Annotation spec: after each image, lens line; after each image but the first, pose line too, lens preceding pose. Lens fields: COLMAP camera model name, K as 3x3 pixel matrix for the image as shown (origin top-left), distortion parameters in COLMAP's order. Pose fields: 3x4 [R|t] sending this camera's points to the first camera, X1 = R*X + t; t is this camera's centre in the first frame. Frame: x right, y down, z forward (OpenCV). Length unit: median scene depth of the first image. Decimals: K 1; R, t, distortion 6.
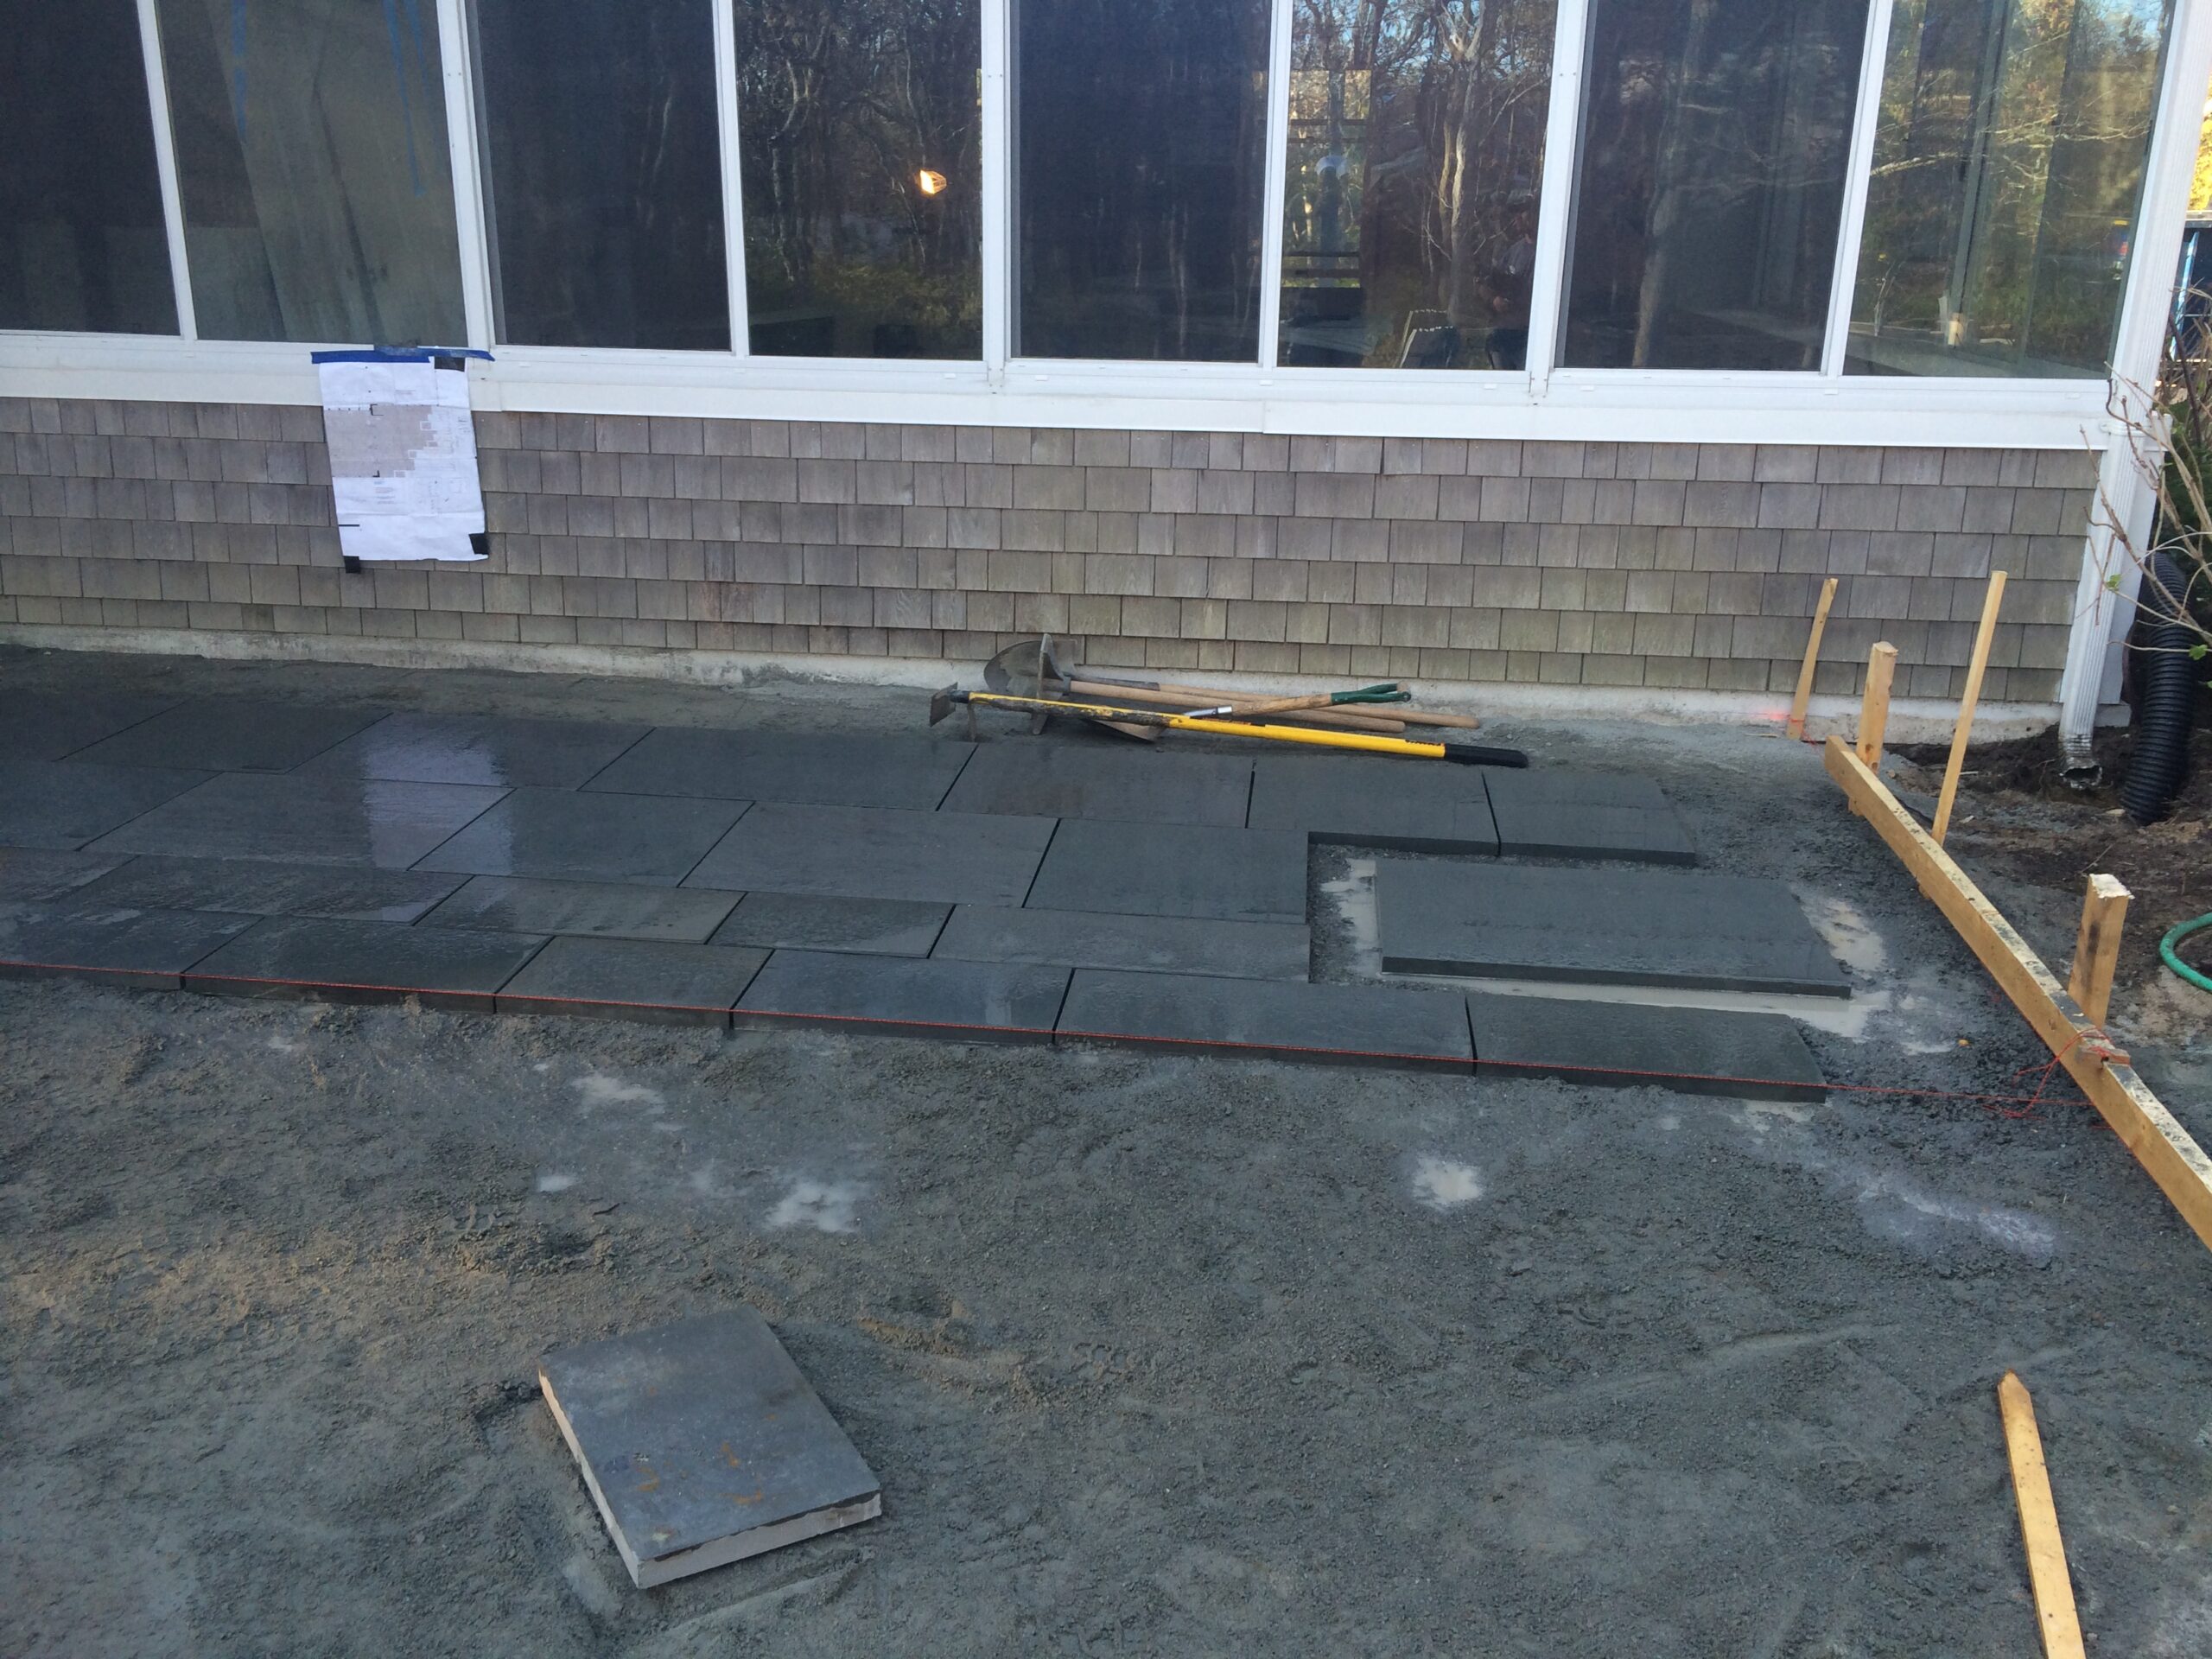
lens RADIAL K [[1887.8, 0, 1096.0], [0, 1887.8, 823.2], [0, 0, 1]] dist [0.060831, -0.054178]
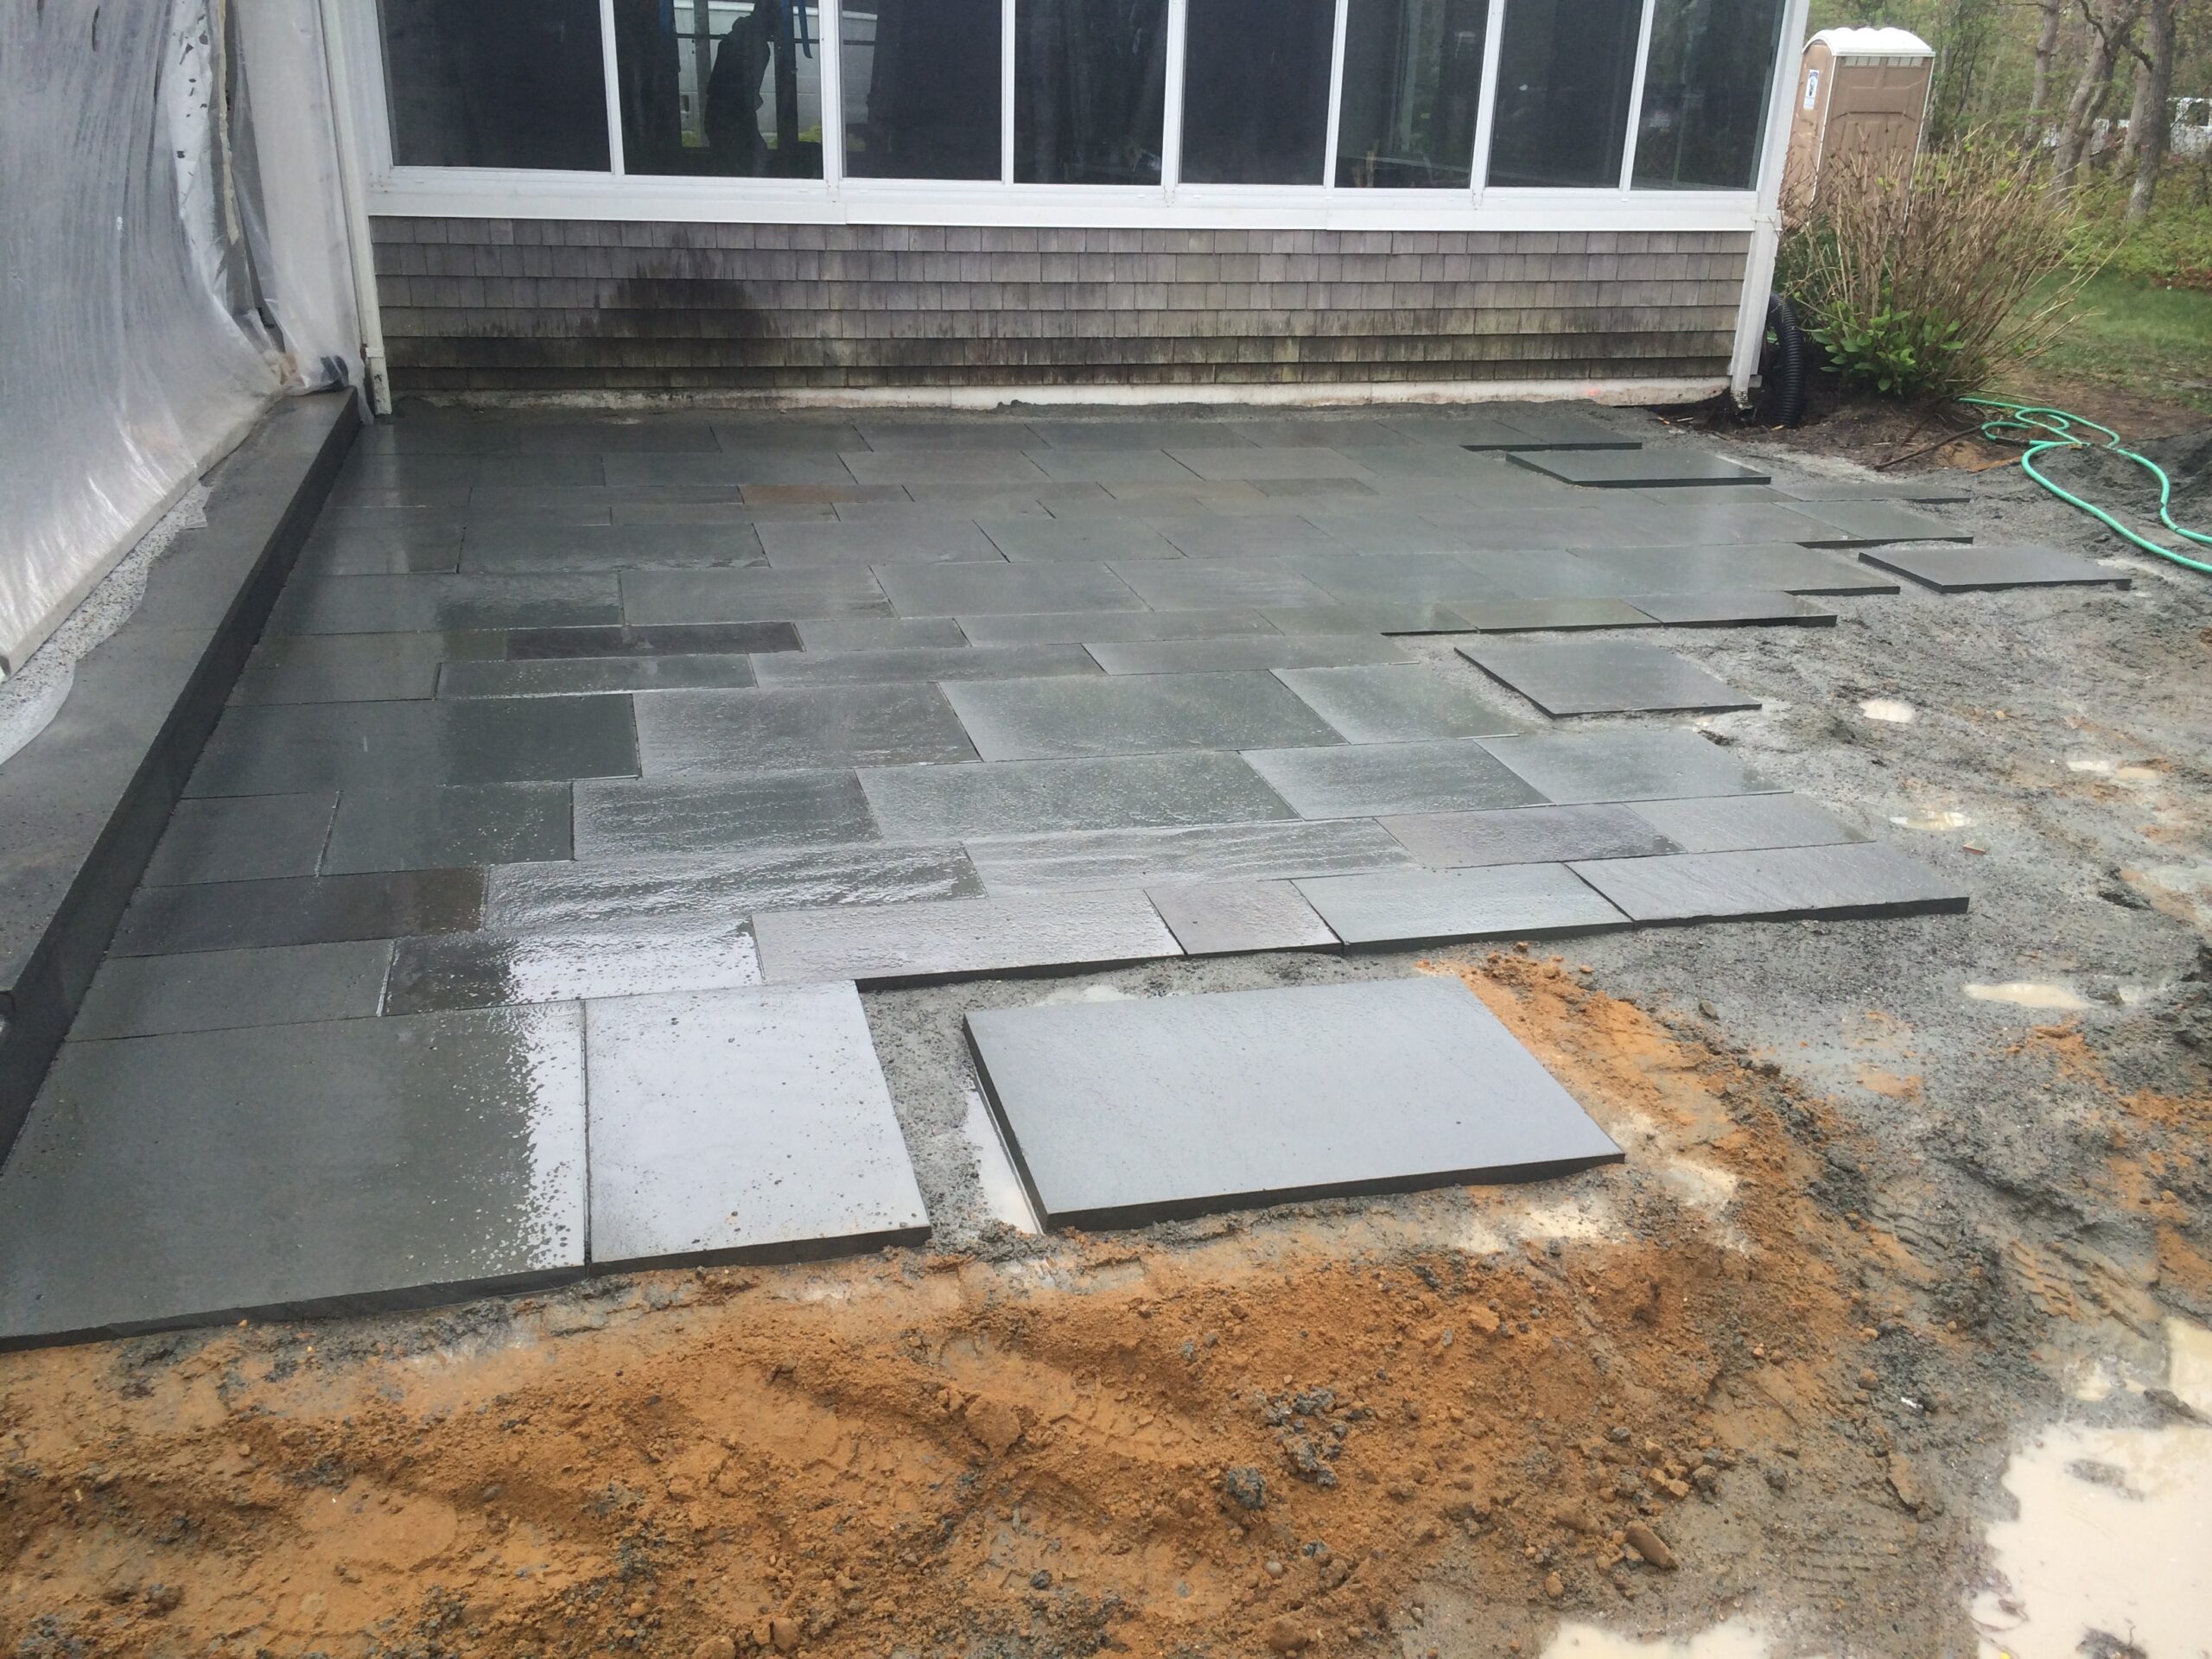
lens RADIAL K [[1887.8, 0, 1113.5], [0, 1887.8, 832.7], [0, 0, 1]] dist [0.060831, -0.054178]
pose [[0.925790, -0.127933, 0.355734, -0.724672], [0.093758, 0.989300, 0.111781, 0.107700], [-0.366228, -0.070133, 0.927878, -0.485438]]
